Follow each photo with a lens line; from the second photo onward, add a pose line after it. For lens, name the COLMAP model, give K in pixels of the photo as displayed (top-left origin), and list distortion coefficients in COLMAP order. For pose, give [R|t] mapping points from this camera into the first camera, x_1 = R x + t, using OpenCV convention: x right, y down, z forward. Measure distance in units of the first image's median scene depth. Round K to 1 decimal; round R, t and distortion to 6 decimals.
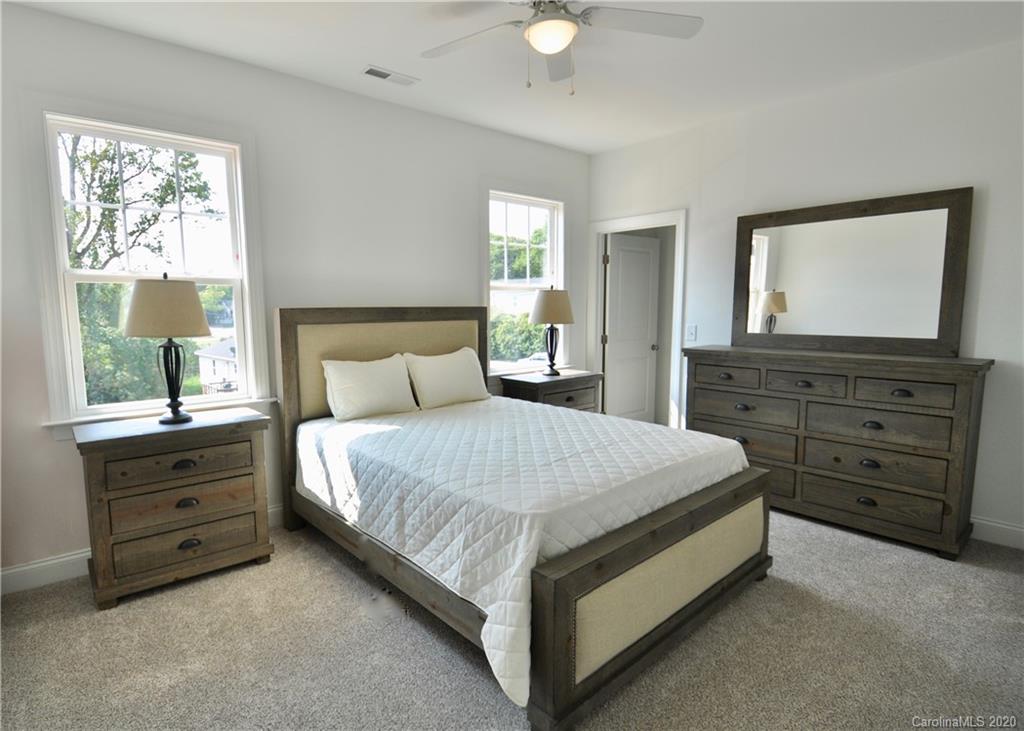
lens RADIAL K [[538.0, 0, 512.1], [0, 538.0, 360.0], [0, 0, 1]] dist [0.007353, 0.000067]
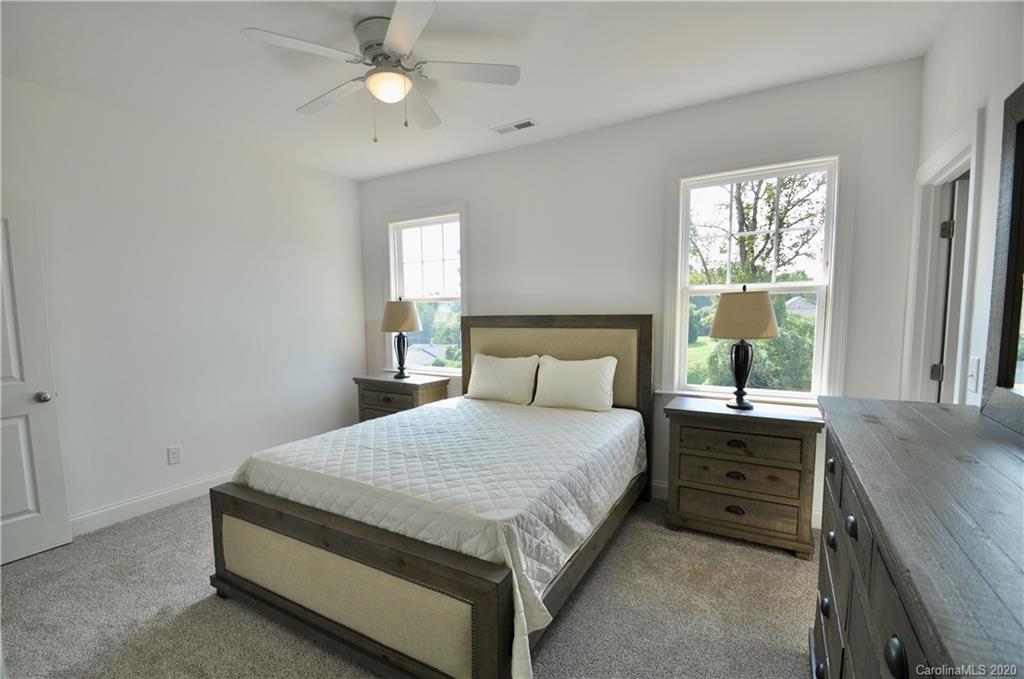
lens RADIAL K [[447.5, 0, 484.1], [0, 447.5, 354.7], [0, 0, 1]] dist [0.004668, -0.007755]
pose [[0.289324, 0.086402, -0.953324, 0.171692], [-0.091203, 0.993875, 0.062398, -0.015683], [0.952876, 0.068893, 0.295432, 0.150566]]
